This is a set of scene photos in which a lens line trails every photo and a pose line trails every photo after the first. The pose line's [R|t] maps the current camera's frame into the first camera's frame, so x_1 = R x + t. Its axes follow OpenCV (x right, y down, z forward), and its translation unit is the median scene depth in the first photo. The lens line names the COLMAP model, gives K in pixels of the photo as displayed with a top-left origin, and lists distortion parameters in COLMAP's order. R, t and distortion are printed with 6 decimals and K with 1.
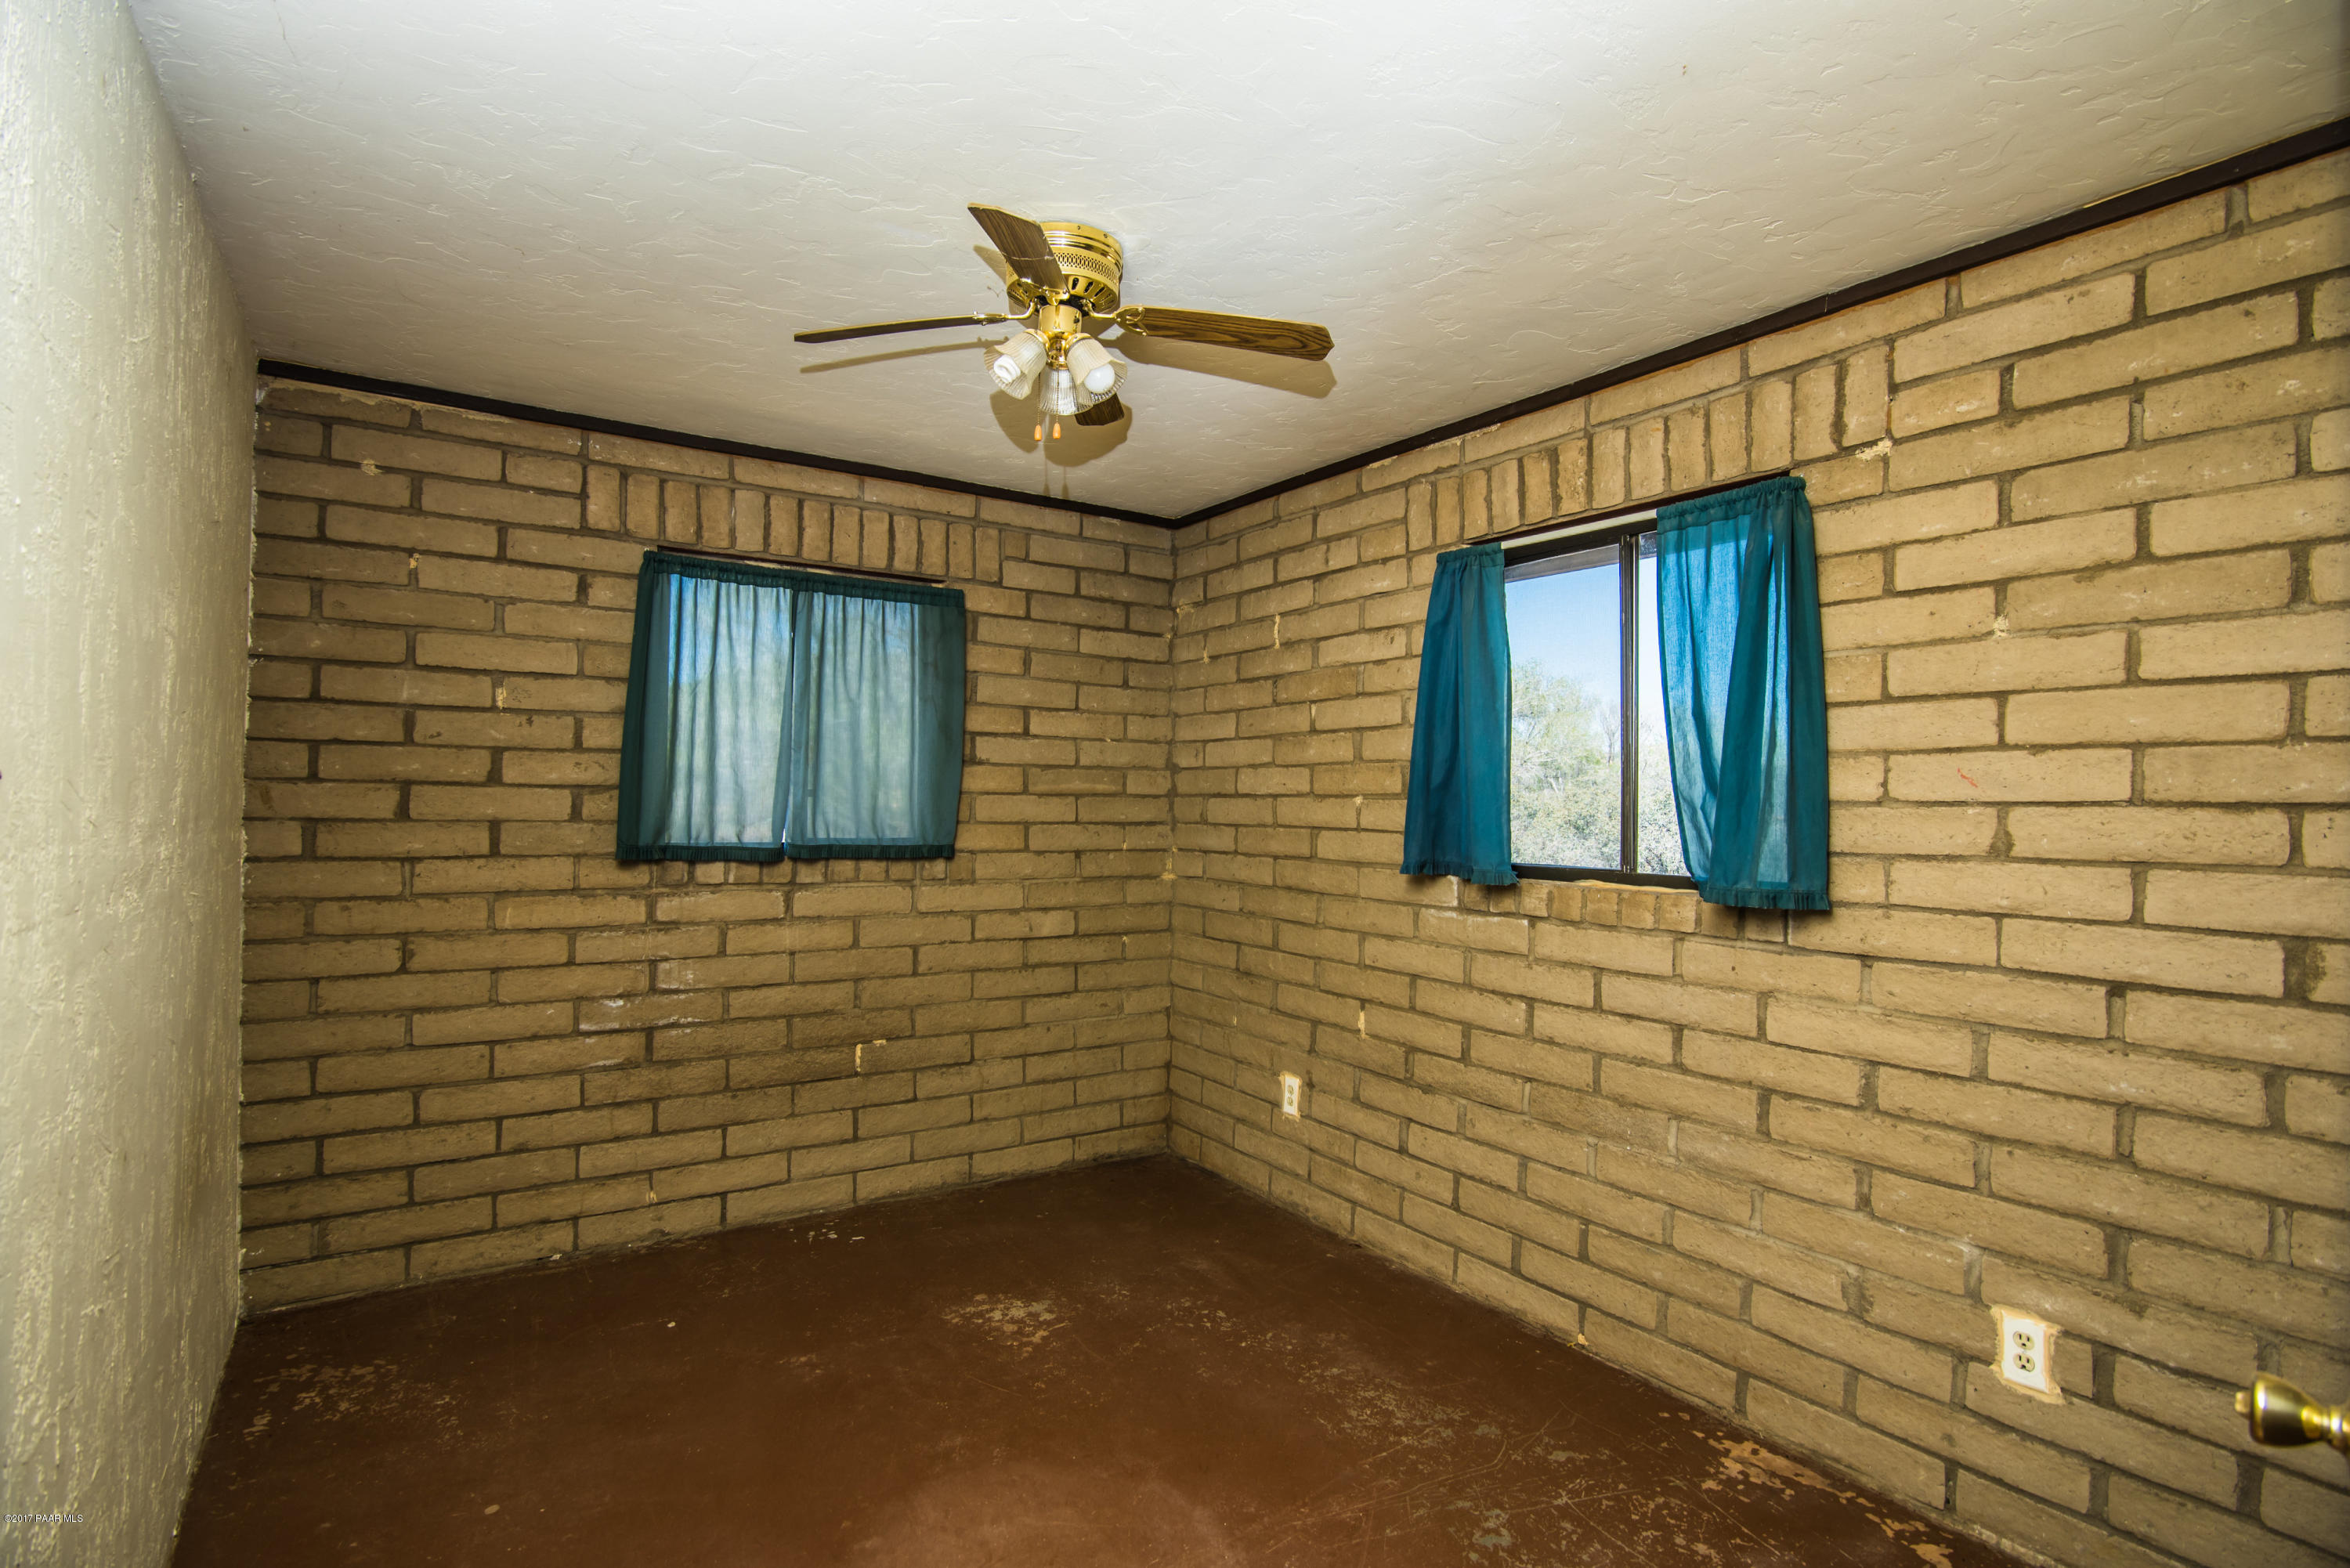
lens RADIAL K [[1156.4, 0, 1177.5], [0, 1156.4, 739.3], [0, 0, 1]] dist [-0.017802, -0.000750]
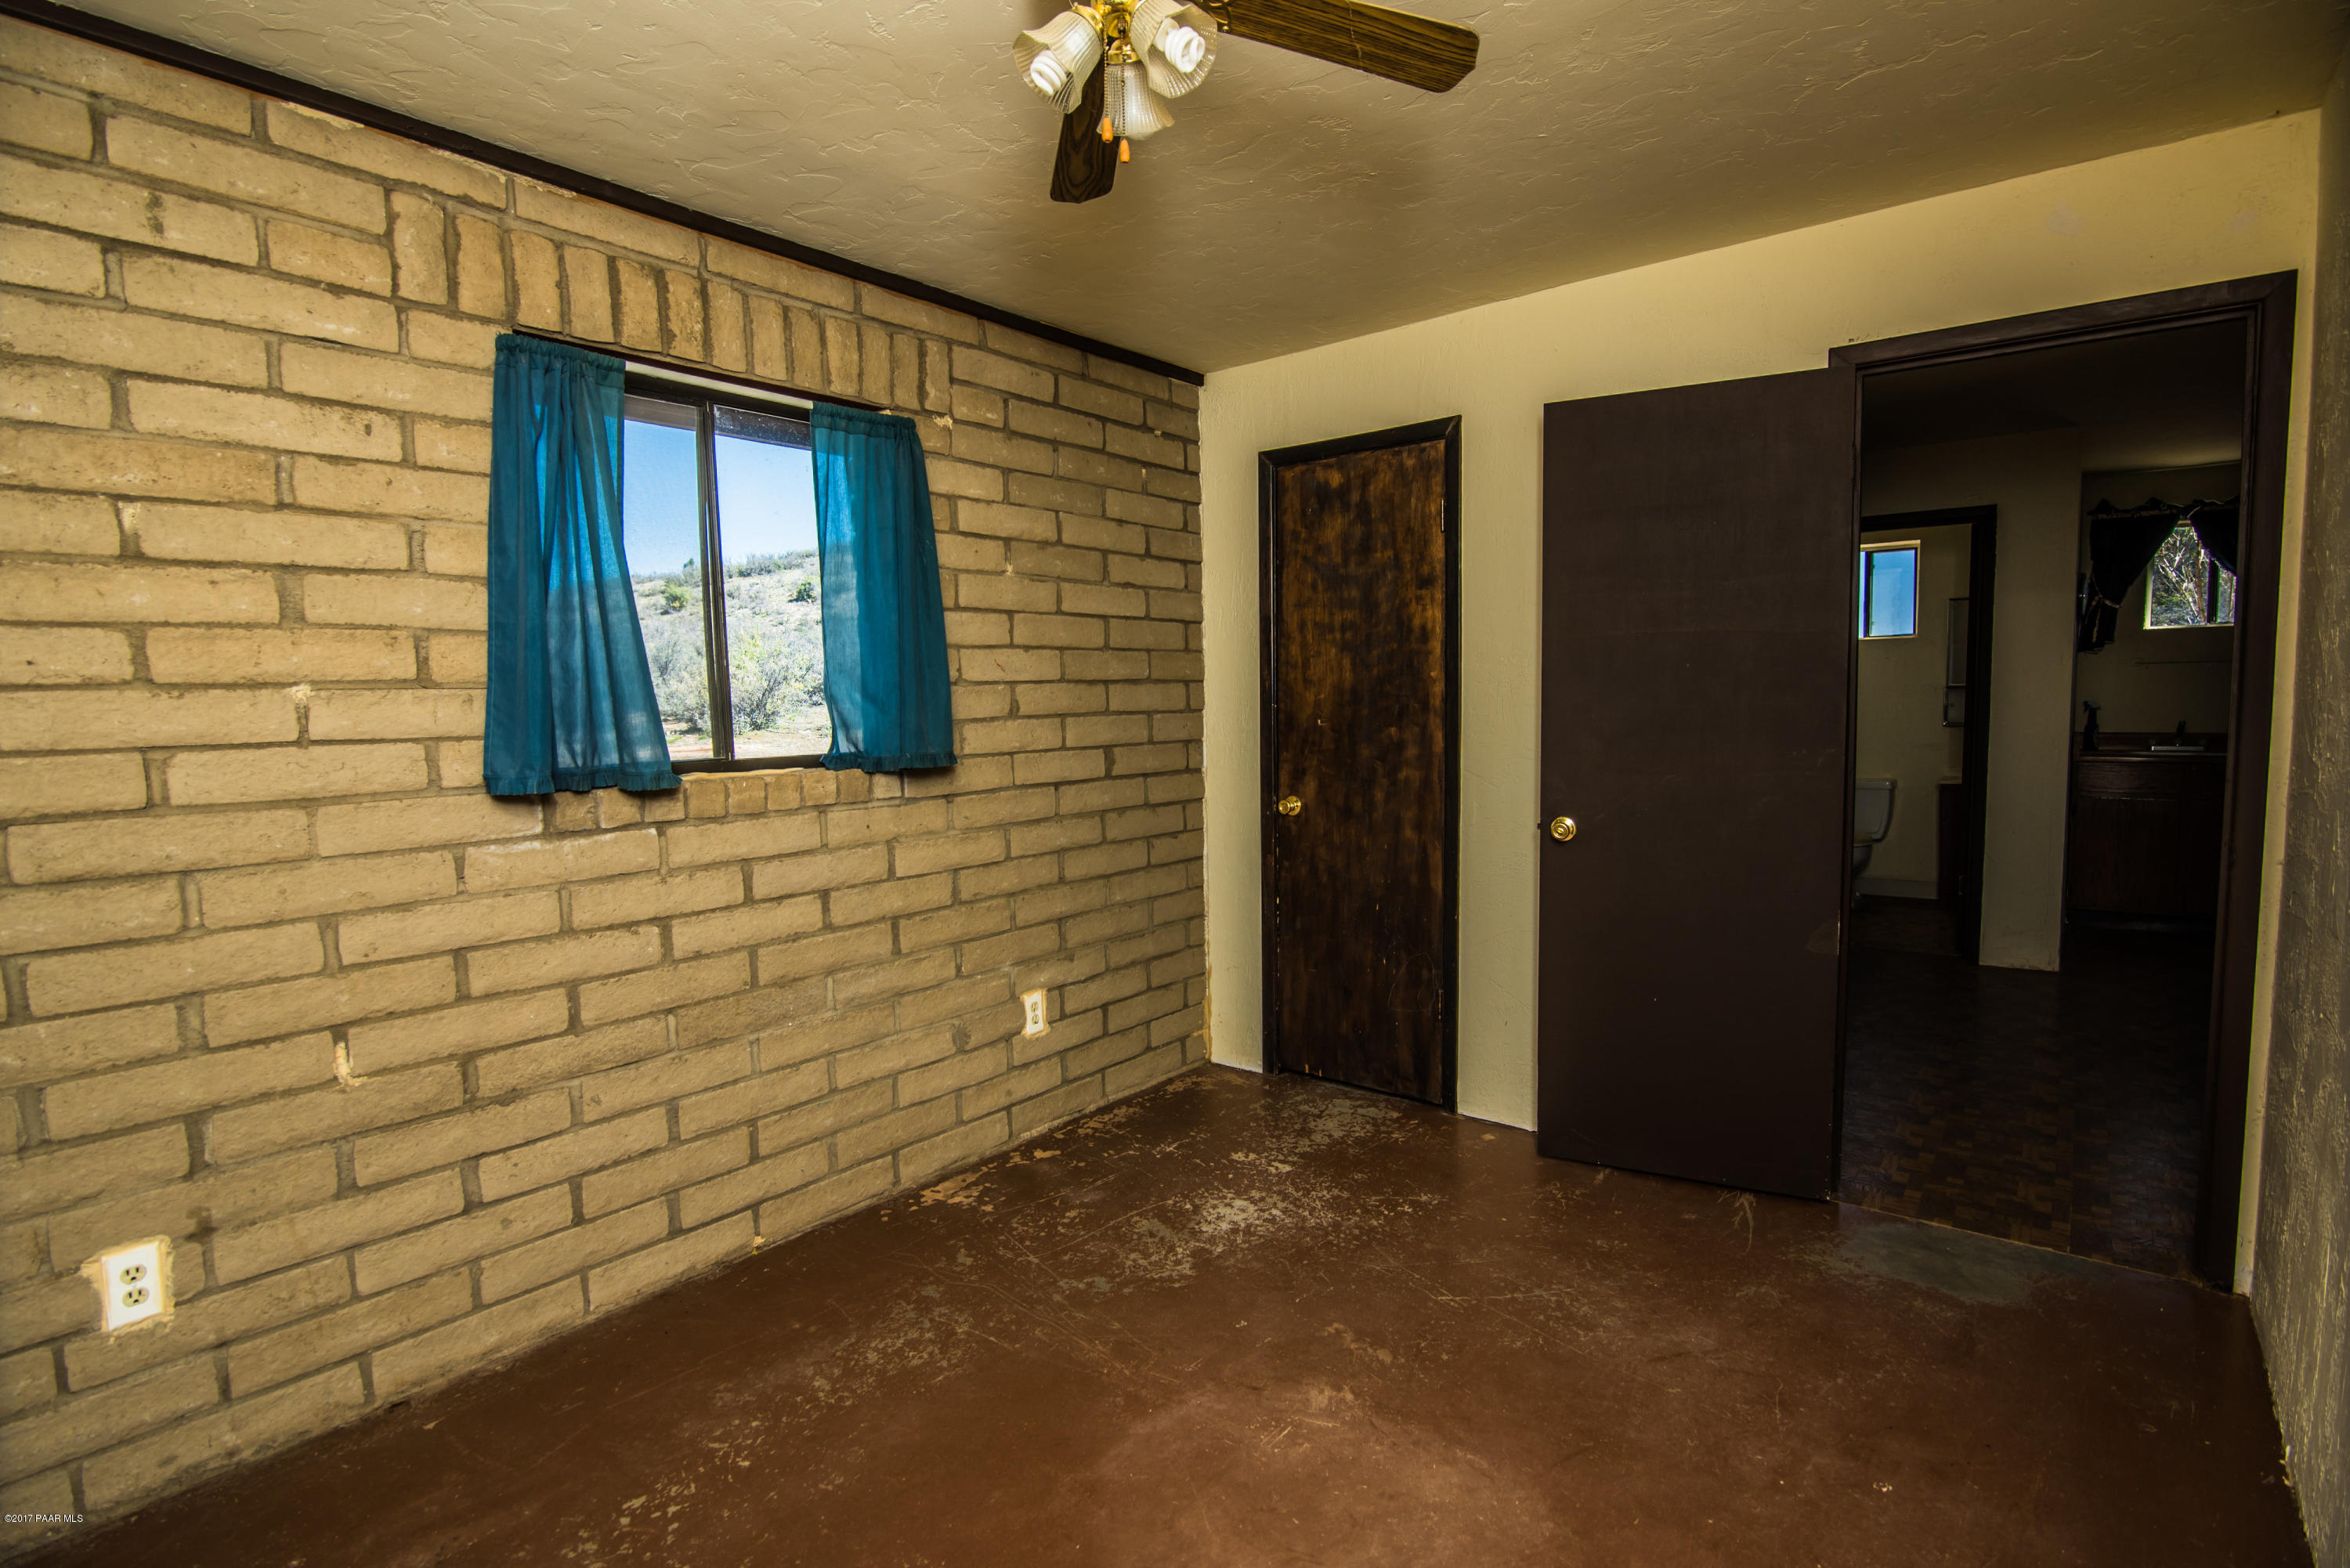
lens RADIAL K [[1156.4, 0, 1177.5], [0, 1156.4, 739.3], [0, 0, 1]] dist [-0.017802, -0.000750]
pose [[-0.297481, -0.045944, 0.953622, -0.677289], [-0.033310, 0.998733, 0.037726, 0.052490], [-0.954146, -0.020542, -0.298634, 0.985699]]
